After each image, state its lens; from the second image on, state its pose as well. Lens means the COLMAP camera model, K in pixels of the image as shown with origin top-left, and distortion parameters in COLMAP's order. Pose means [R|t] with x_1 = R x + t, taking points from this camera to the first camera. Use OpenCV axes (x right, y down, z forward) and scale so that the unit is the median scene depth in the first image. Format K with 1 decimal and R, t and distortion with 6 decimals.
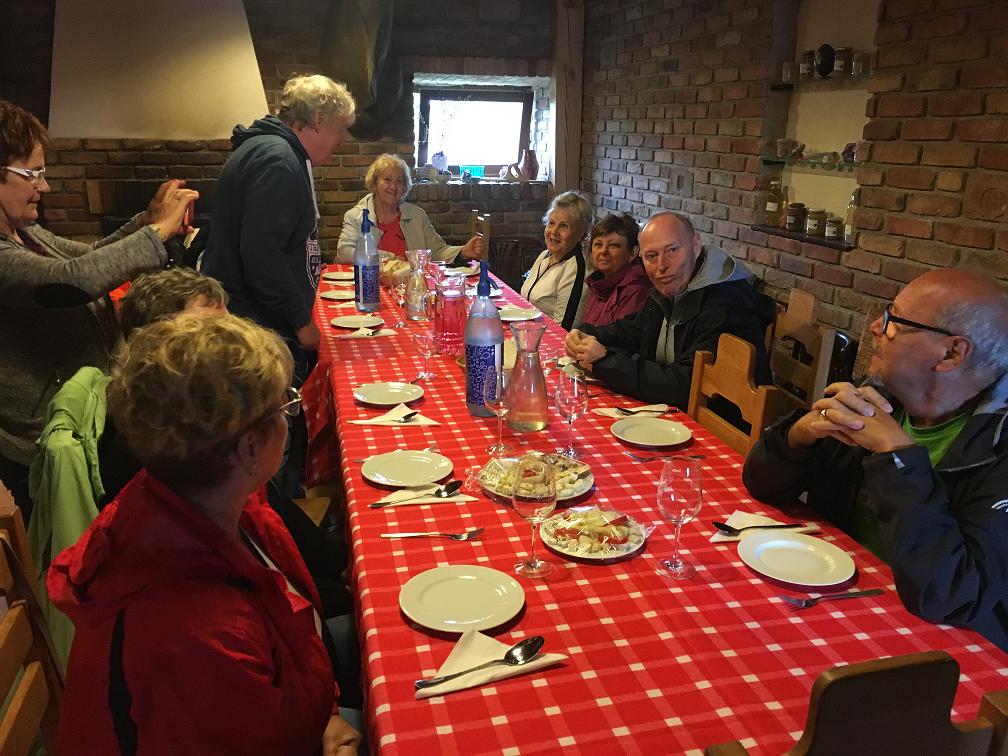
lens RADIAL K [[827.7, 0, 503.7], [0, 827.7, 420.2], [0, 0, 1]] dist [0.106187, -0.172970]
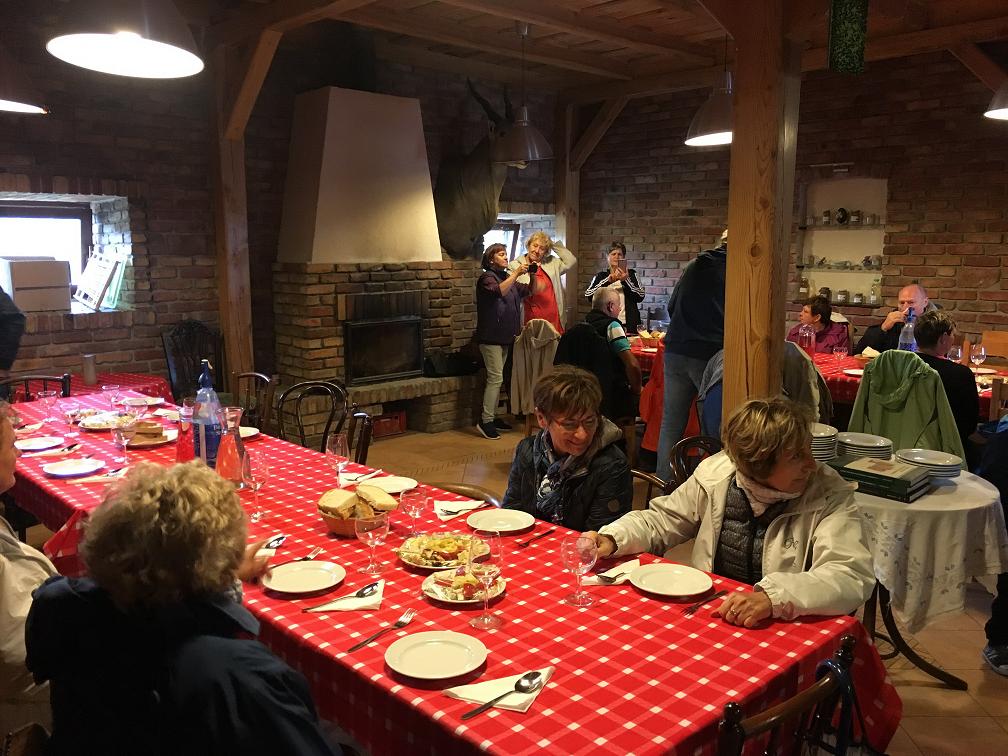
lens RADIAL K [[871.6, 0, 505.7], [0, 871.6, 360.5], [0, 0, 1]] dist [-0.007713, -0.009252]
pose [[0.876675, -0.076203, 0.475010, -0.900303], [0.169269, 0.973098, -0.156295, 0.058422], [-0.450322, 0.217424, 0.865989, -0.228540]]
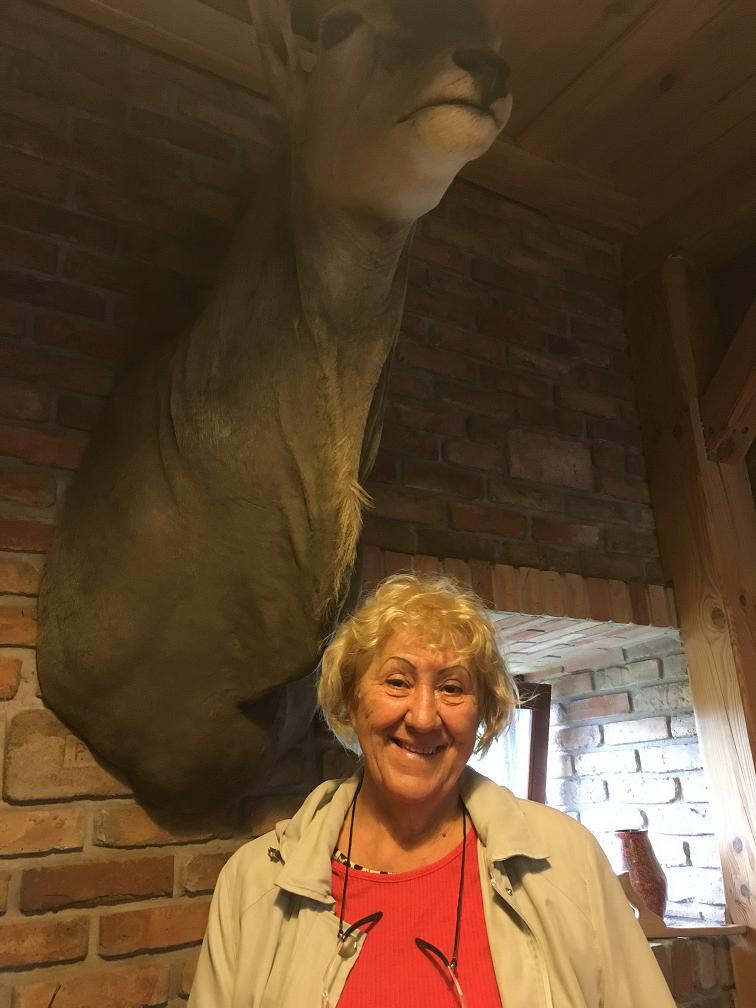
lens RADIAL K [[906.4, 0, 378.0], [0, 906.4, 504.0], [0, 0, 1]] dist [0.005745, 0.001241]
pose [[0.953054, 0.034852, 0.300787, -0.235037], [0.156511, 0.793668, -0.587874, -0.289717], [-0.259214, 0.607352, 0.750954, 0.854285]]
